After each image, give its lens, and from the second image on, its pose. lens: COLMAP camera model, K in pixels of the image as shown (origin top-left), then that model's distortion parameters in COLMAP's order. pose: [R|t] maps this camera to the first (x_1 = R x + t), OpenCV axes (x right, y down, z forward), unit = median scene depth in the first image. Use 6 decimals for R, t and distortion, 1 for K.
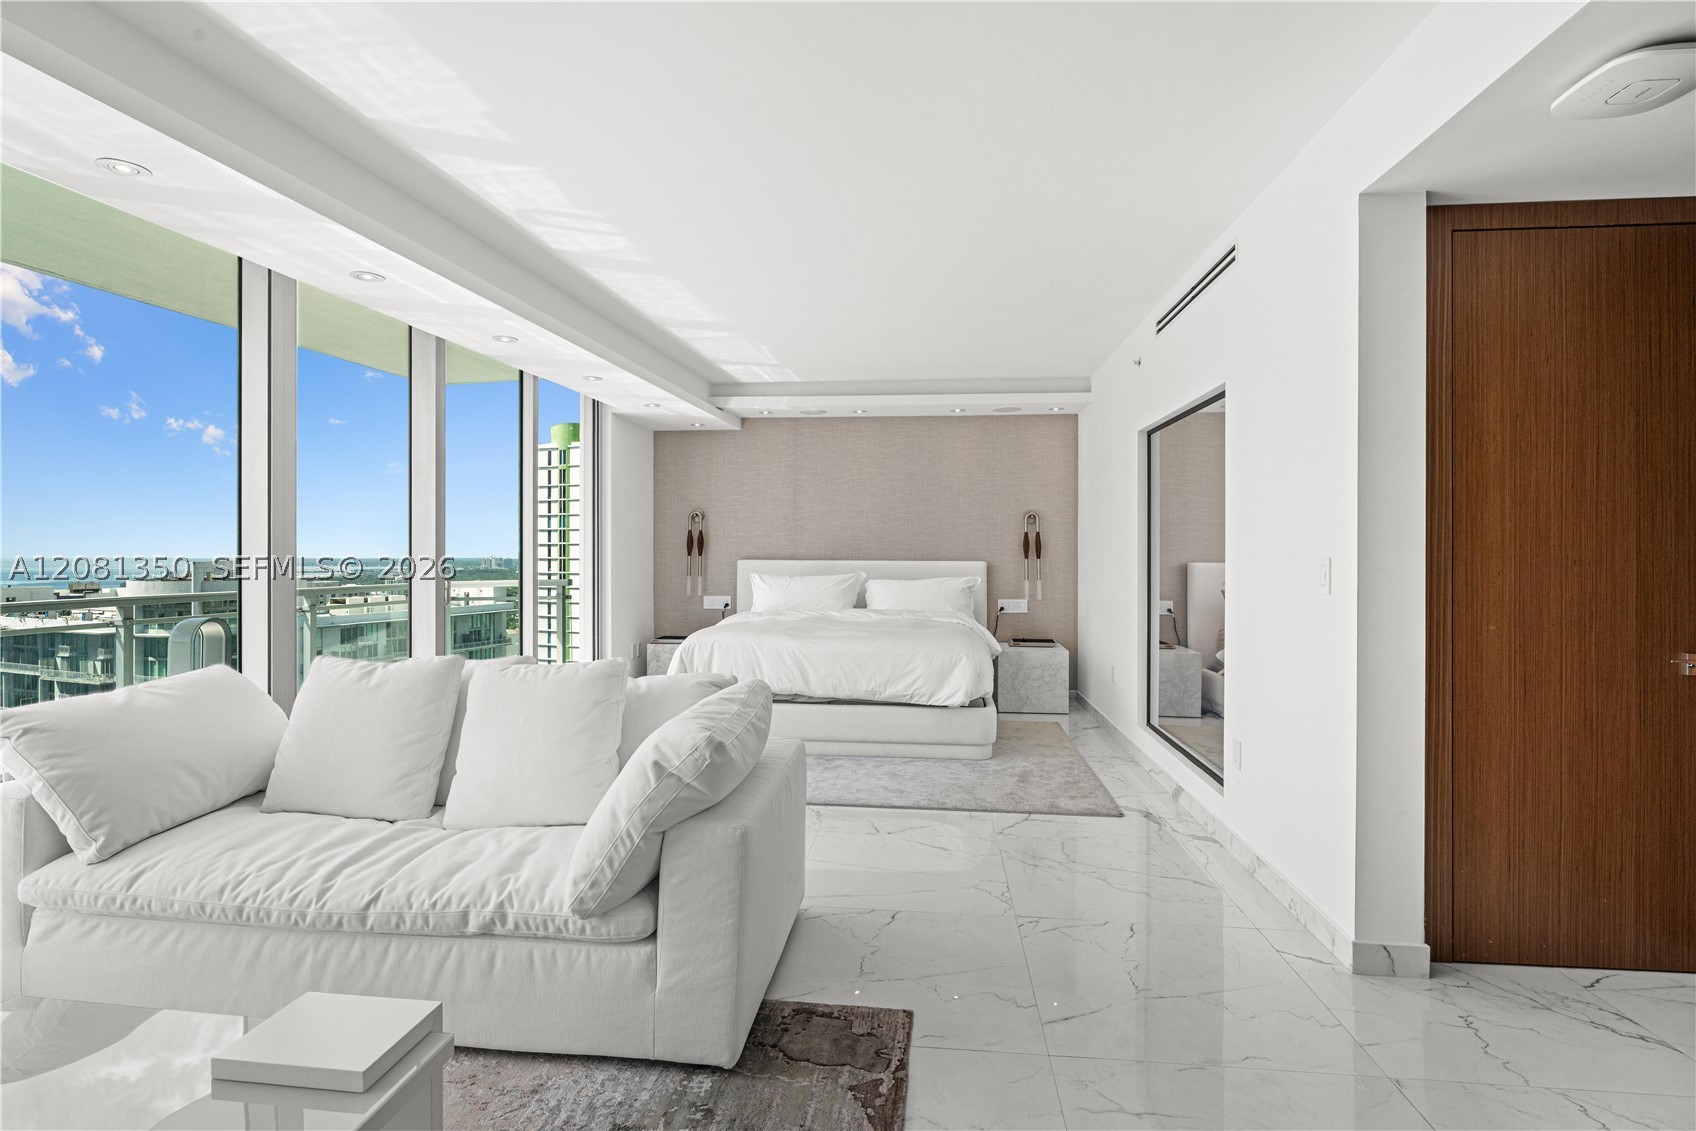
lens RADIAL K [[827.6, 0, 850.2], [0, 827.6, 553.0], [0, 0, 1]] dist [-0.007619, 0.001147]
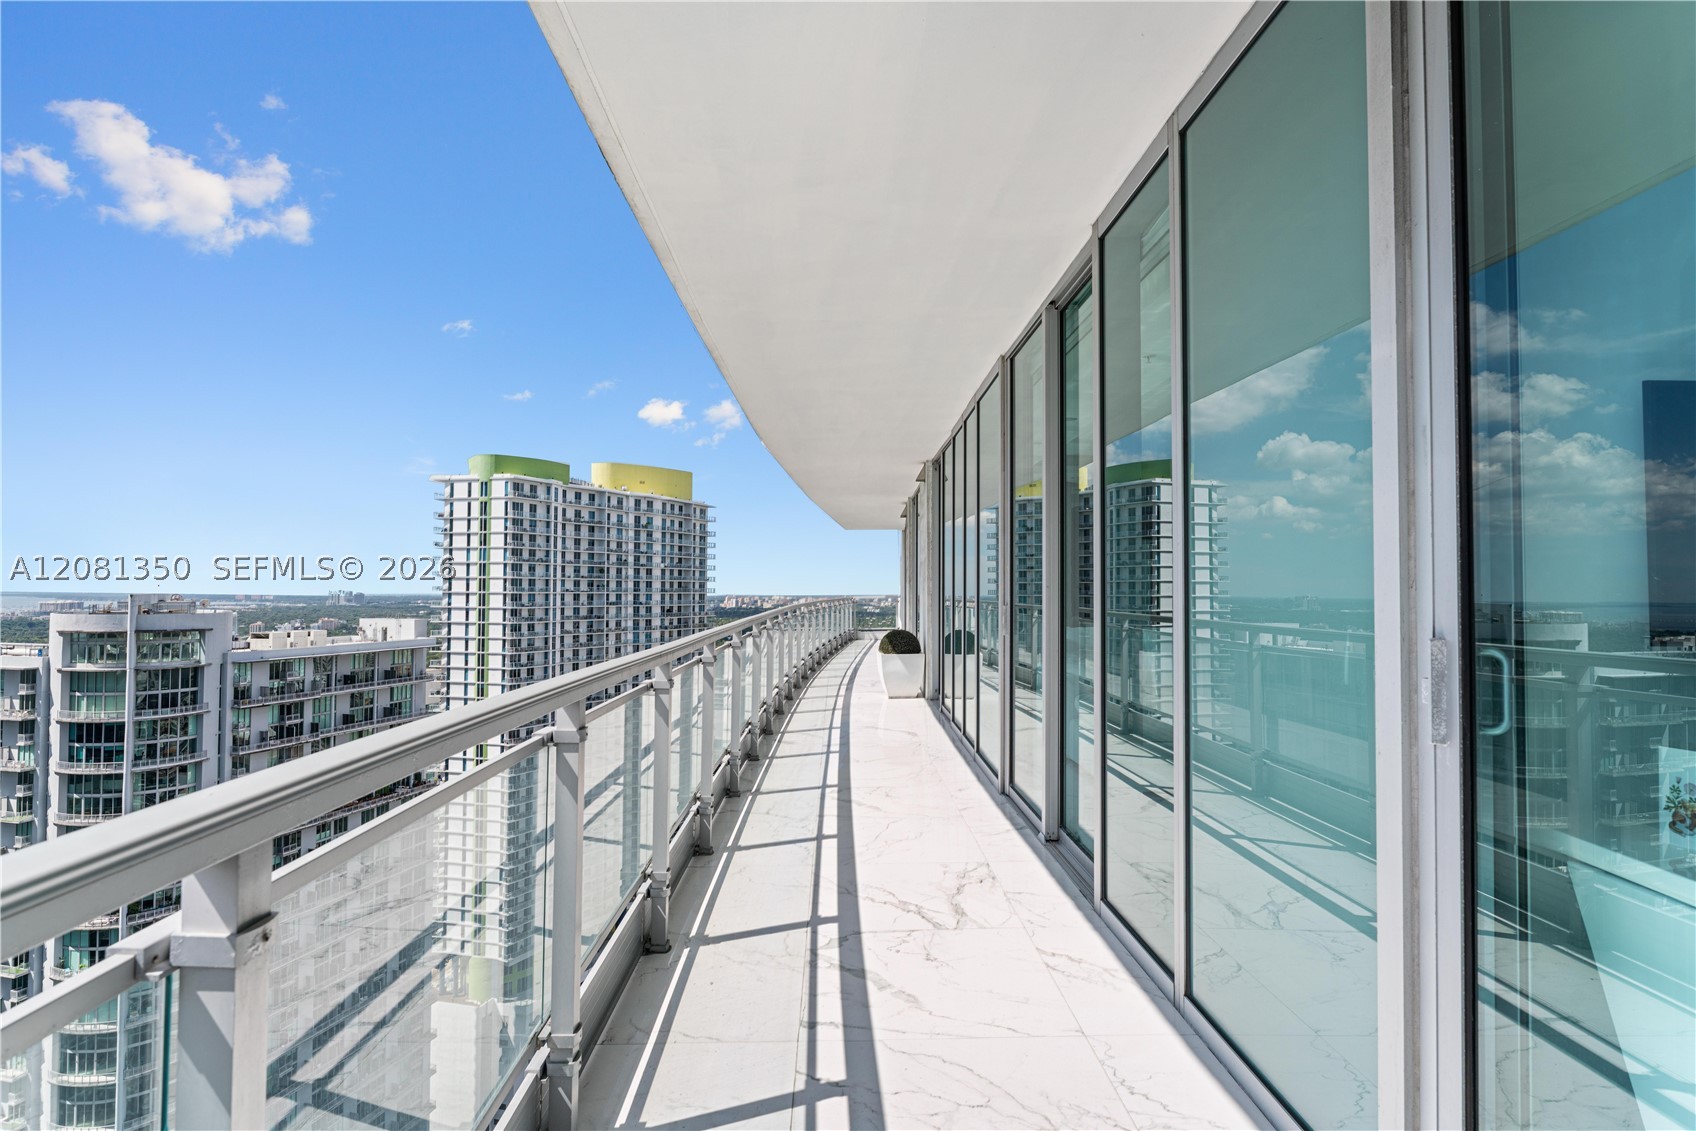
lens RADIAL K [[895.7, 0, 857.7], [0, 895.7, 553.0], [0, 0, 1]] dist [-0.015302, 0.003890]
pose [[0.993106, 0.009285, 0.116851, -1.374611], [-0.004581, 0.999170, -0.040467, 0.006220], [-0.117129, 0.039652, 0.992325, -3.923897]]
